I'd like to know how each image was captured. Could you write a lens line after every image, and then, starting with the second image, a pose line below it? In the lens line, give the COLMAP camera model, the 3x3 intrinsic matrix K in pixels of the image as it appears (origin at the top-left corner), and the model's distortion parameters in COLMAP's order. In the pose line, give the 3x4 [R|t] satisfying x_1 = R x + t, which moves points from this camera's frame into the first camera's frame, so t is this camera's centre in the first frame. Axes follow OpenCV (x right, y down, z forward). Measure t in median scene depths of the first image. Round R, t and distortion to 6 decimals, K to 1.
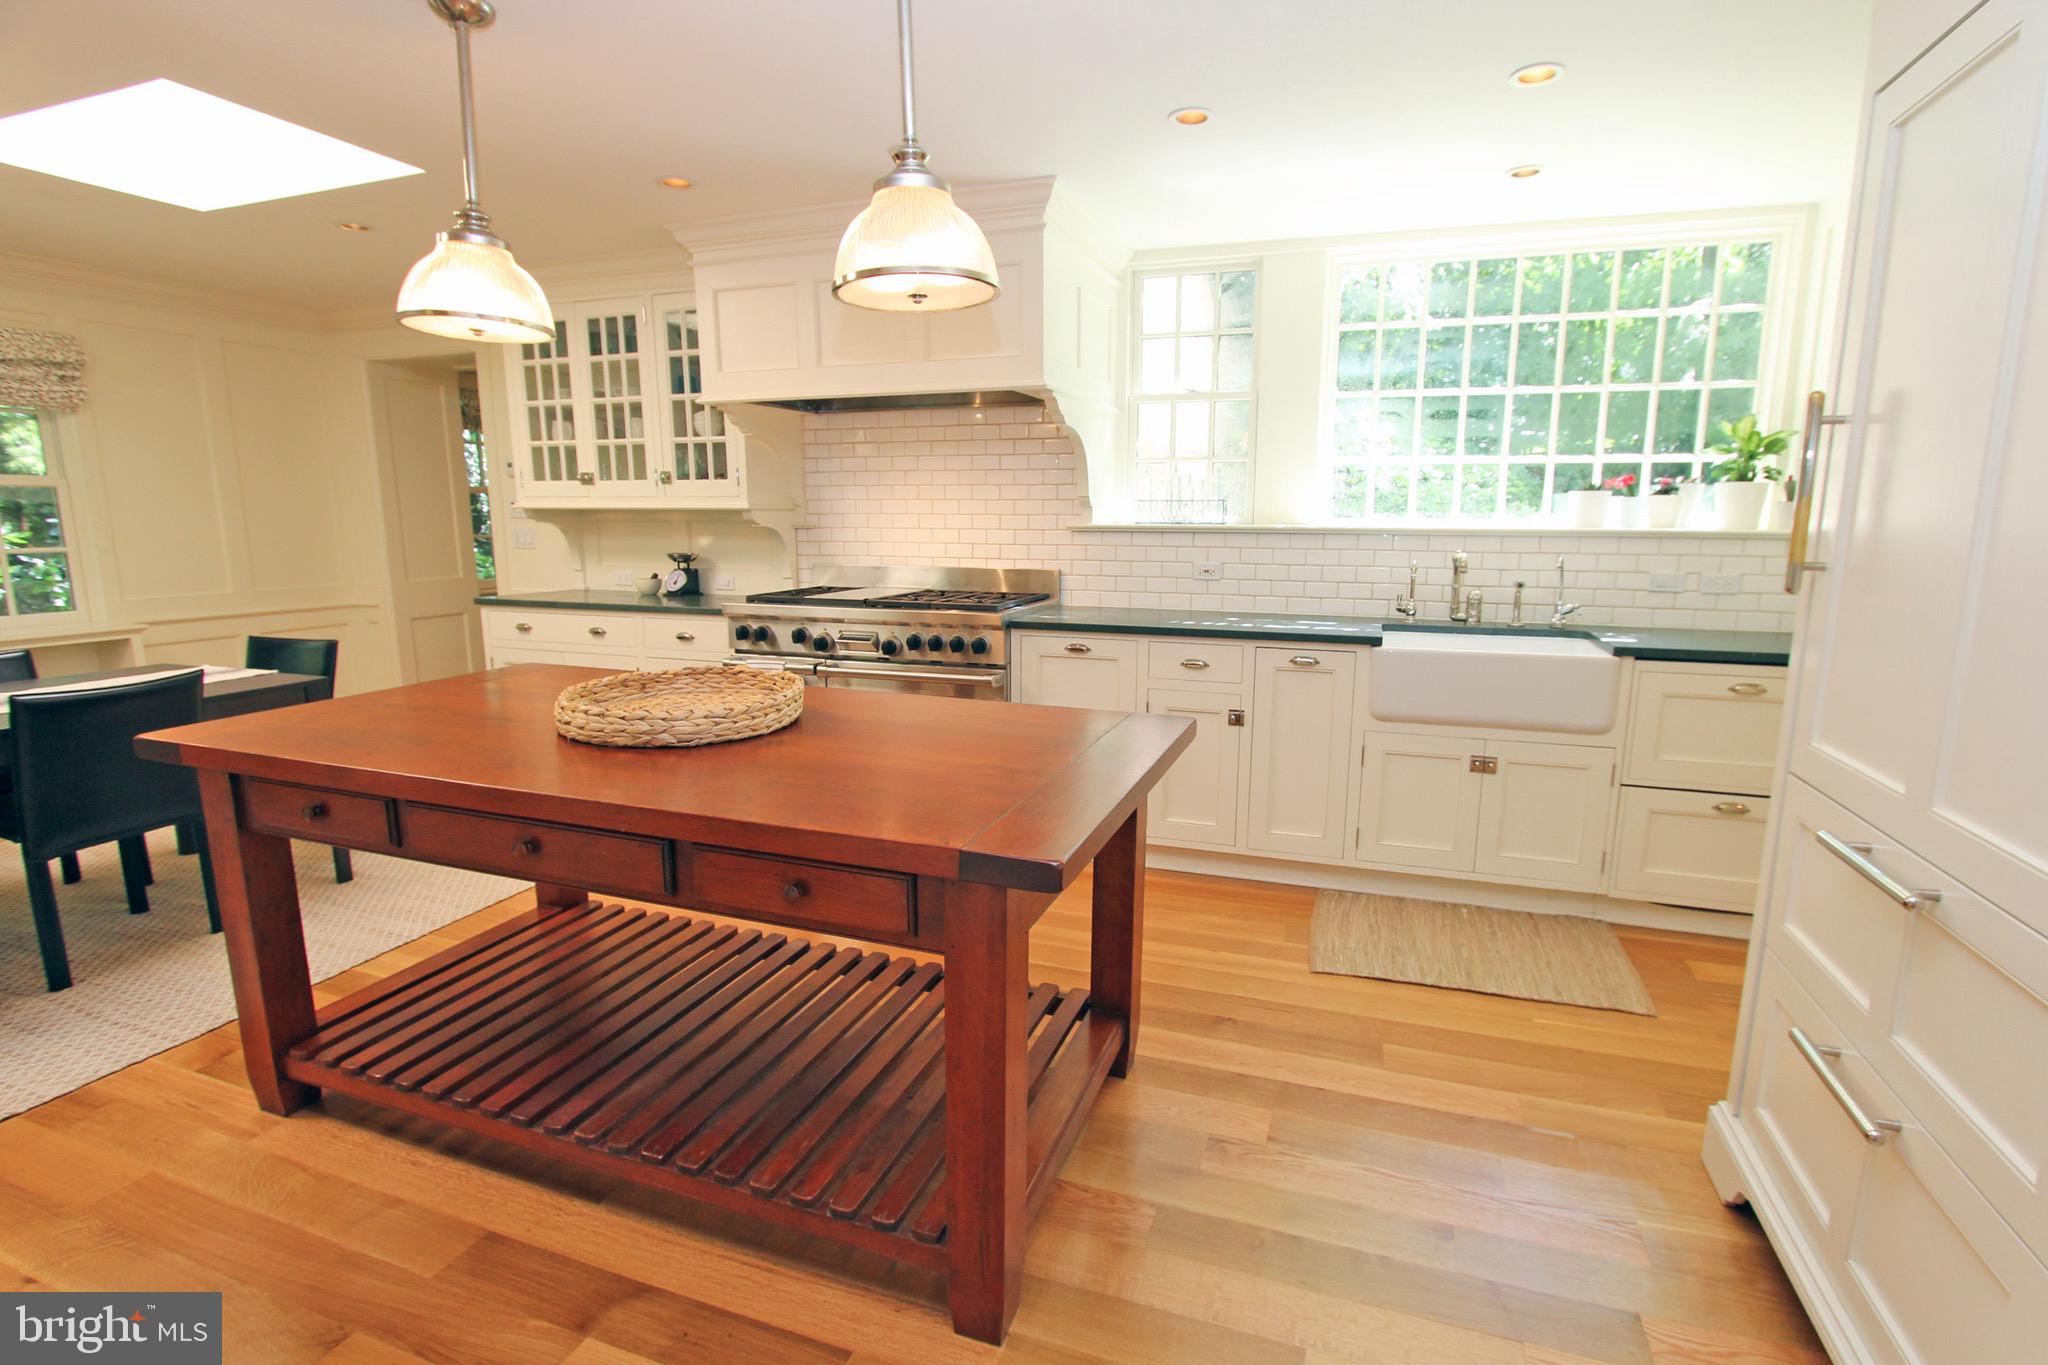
lens RADIAL K [[941.6, 0, 1034.3], [0, 941.6, 679.6], [0, 0, 1]] dist [-0.024795, 0.001757]
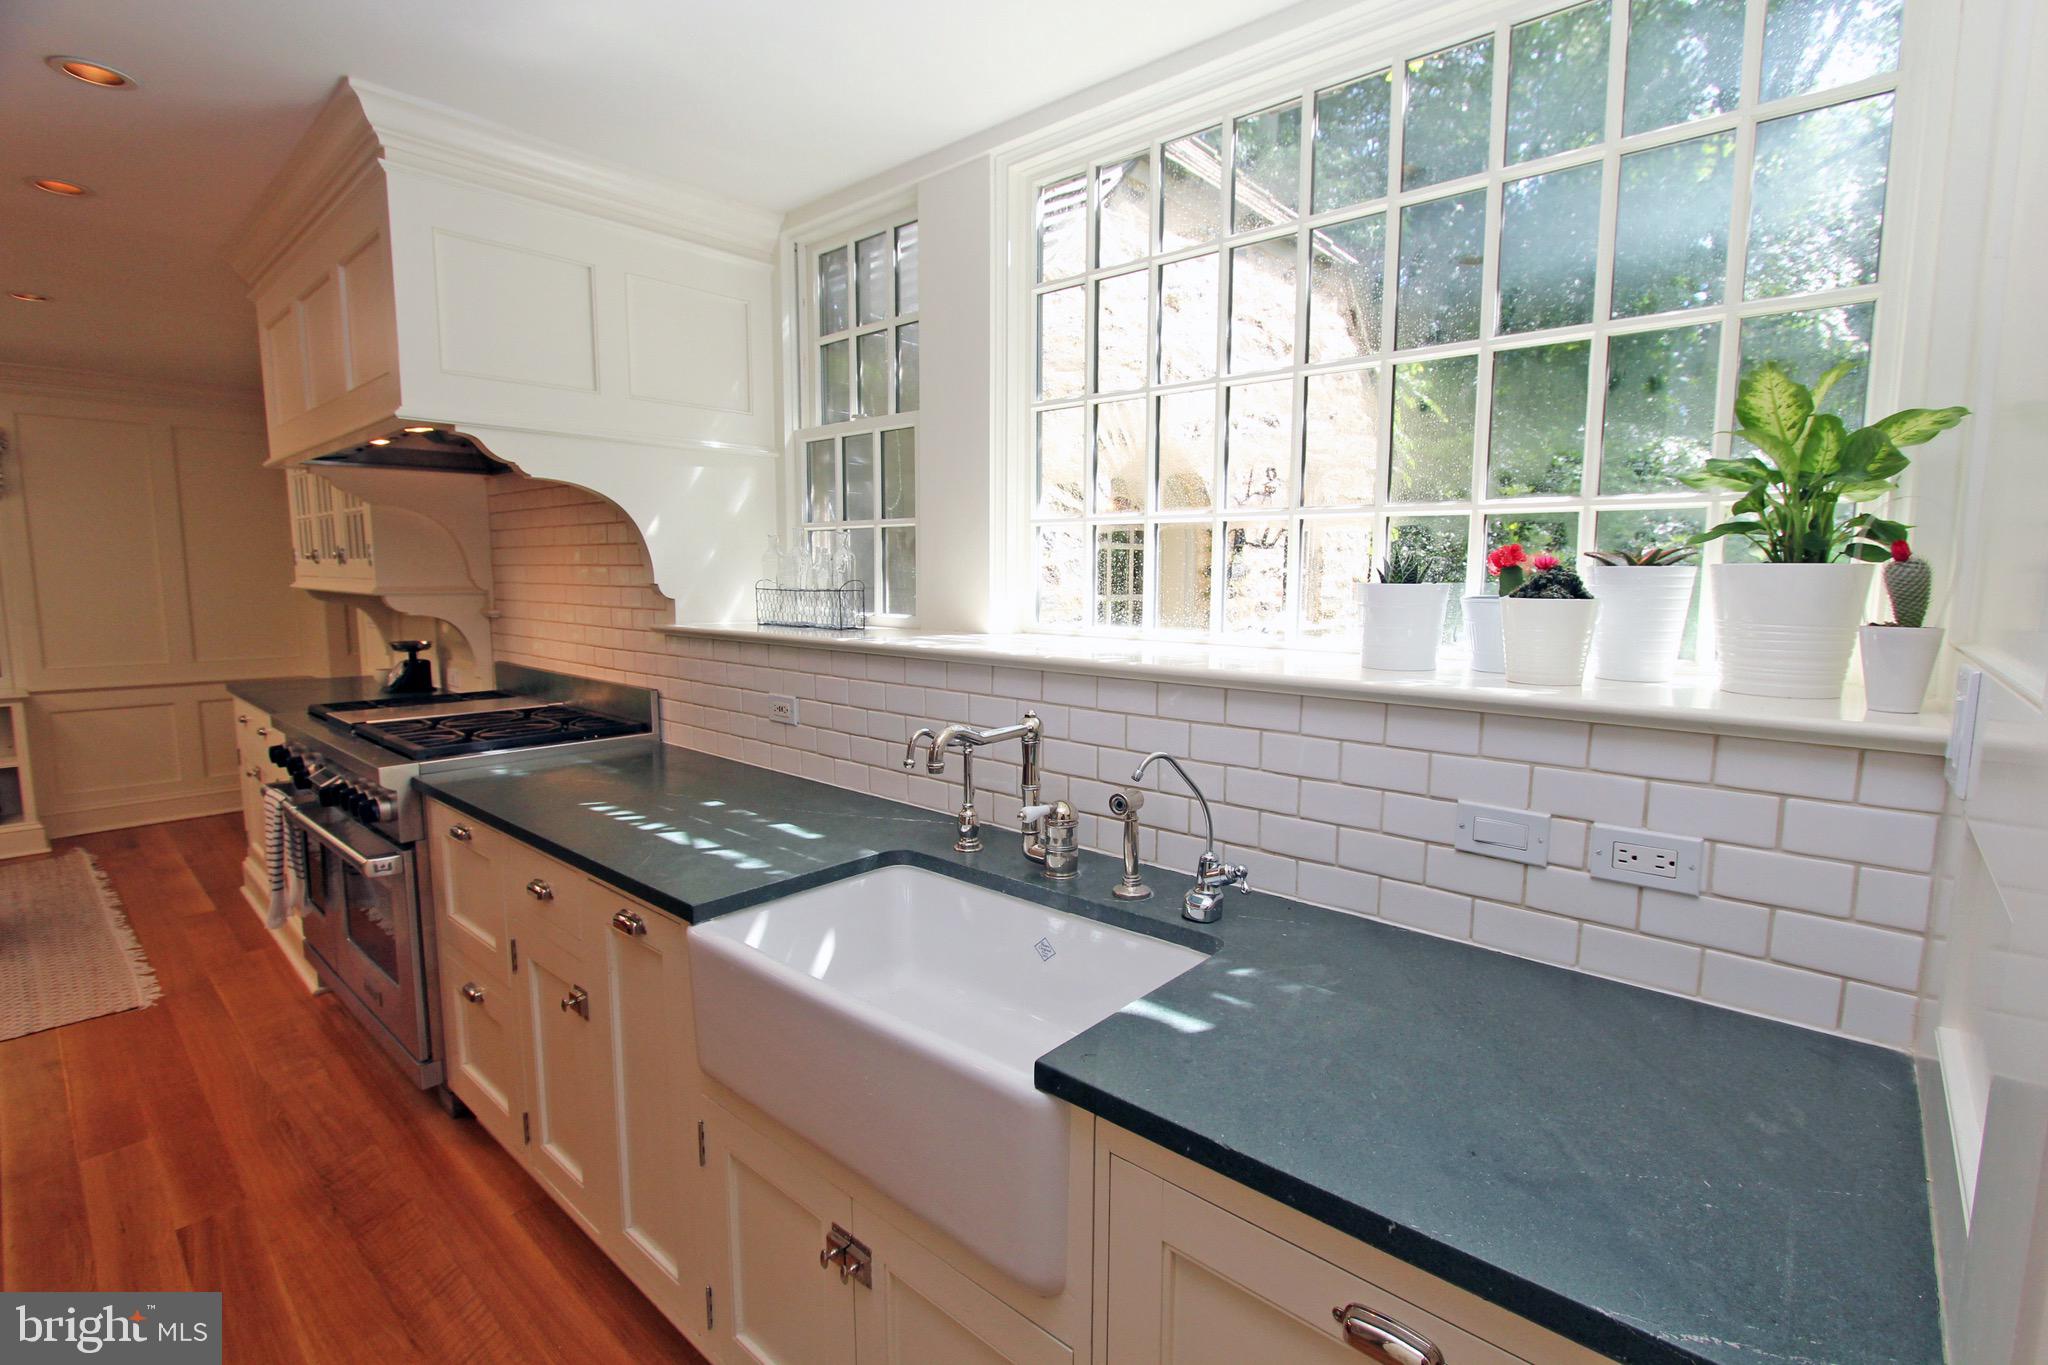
lens RADIAL K [[941.6, 0, 1025.4], [0, 941.6, 688.7], [0, 0, 1]] dist [-0.024795, 0.001757]
pose [[0.930595, 0.047882, -0.362905, 0.558276], [-0.067584, 0.996838, -0.041781, -0.117313], [0.359757, 0.063407, 0.930889, 0.512151]]
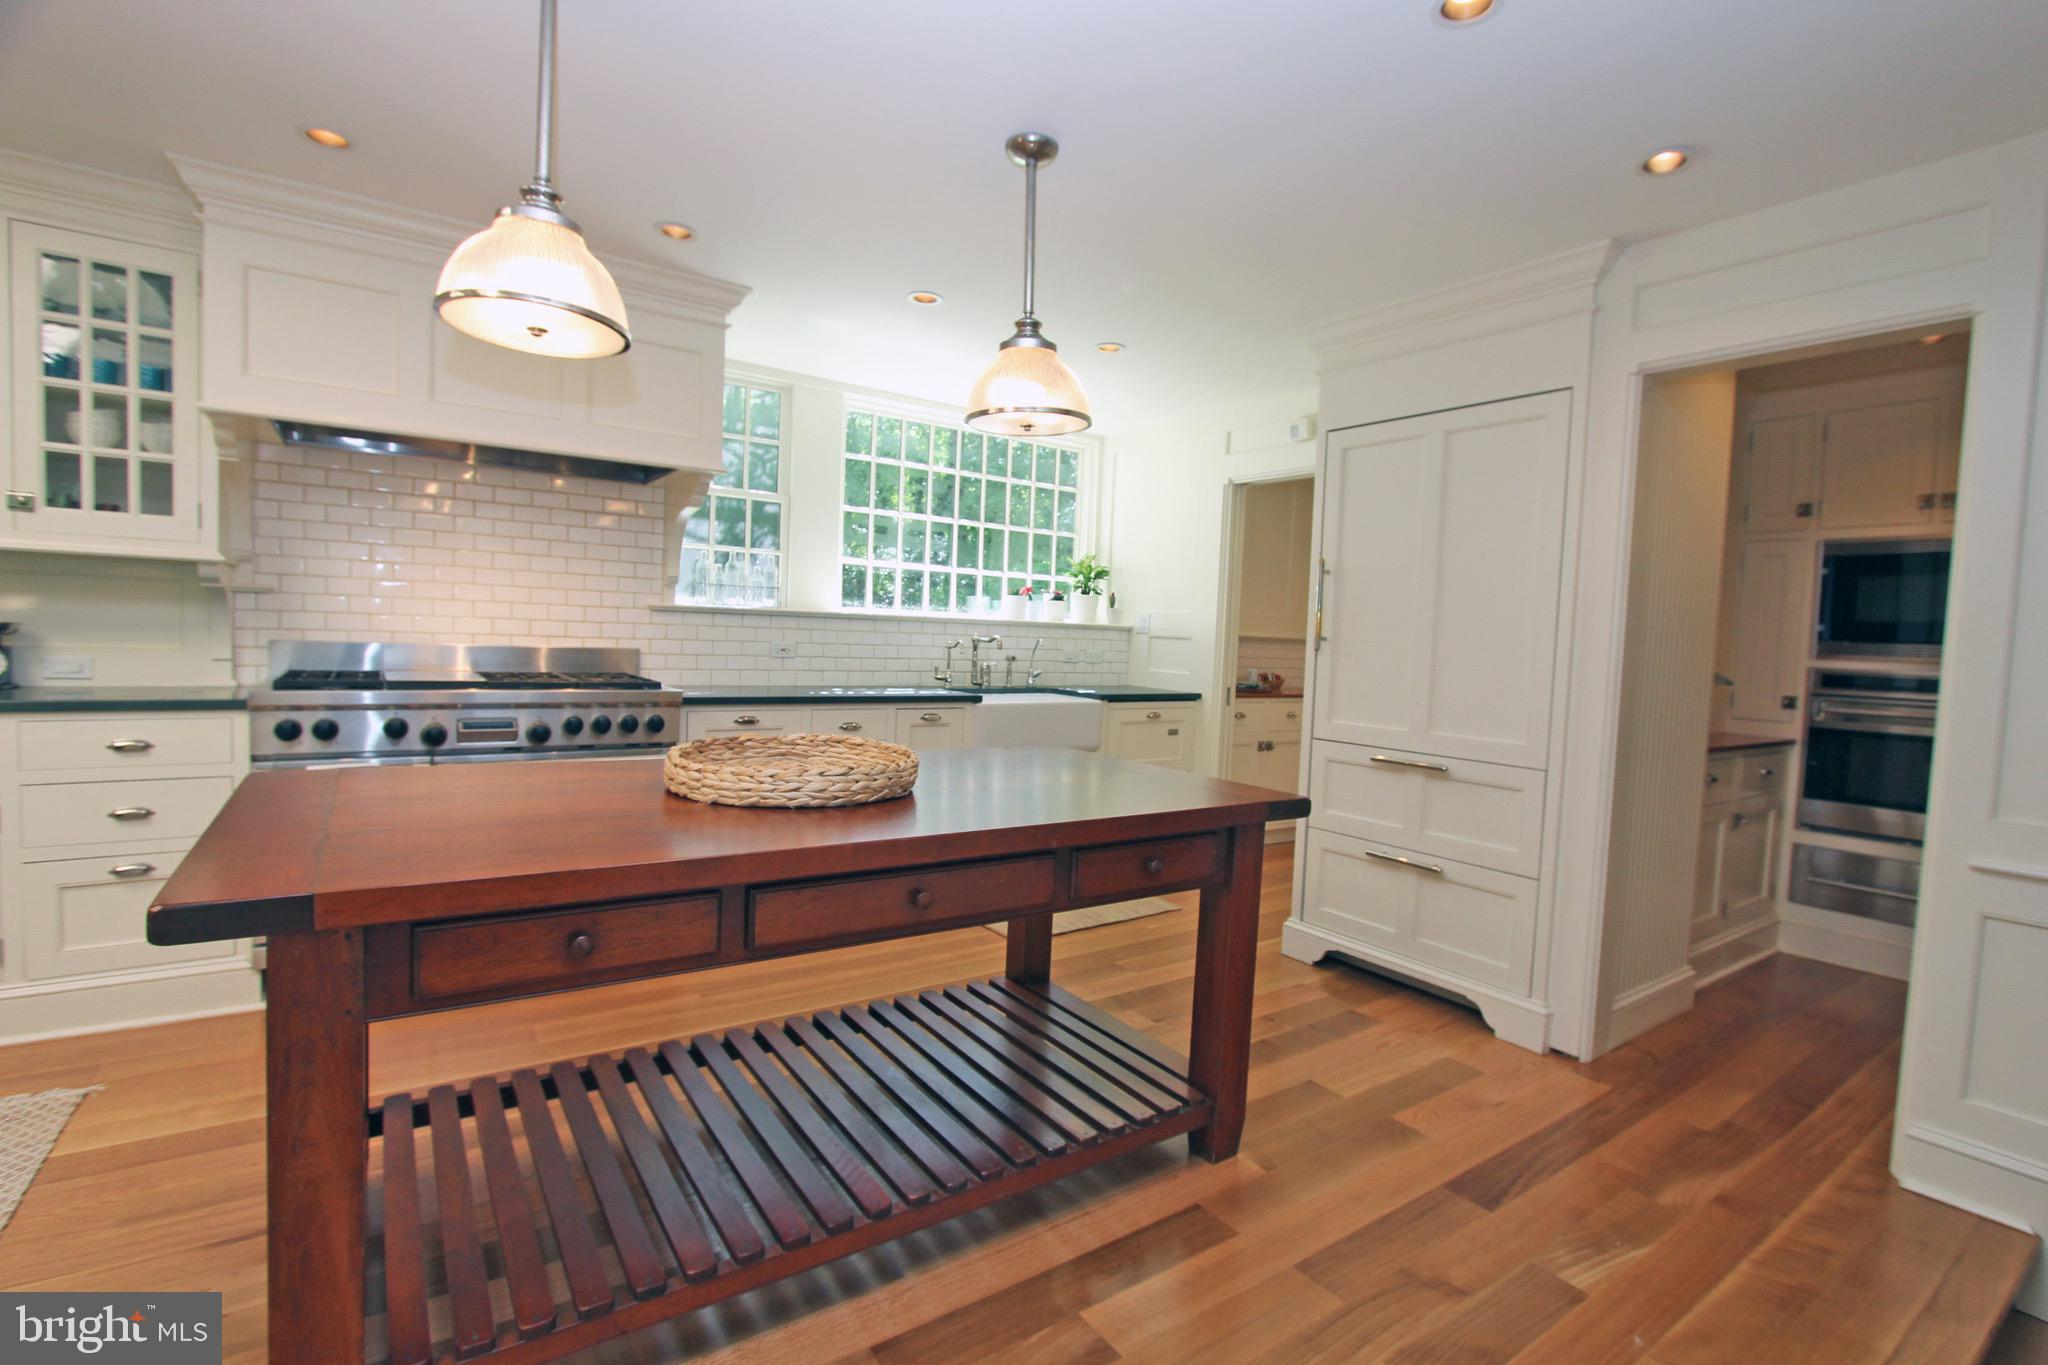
lens RADIAL K [[941.6, 0, 1025.1], [0, 941.6, 681.0], [0, 0, 1]] dist [-0.024795, 0.001757]
pose [[0.584072, -0.022044, 0.811402, -0.573390], [0.102457, 0.993638, -0.046757, 0.003176], [-0.805209, 0.110443, 0.582615, 0.125494]]
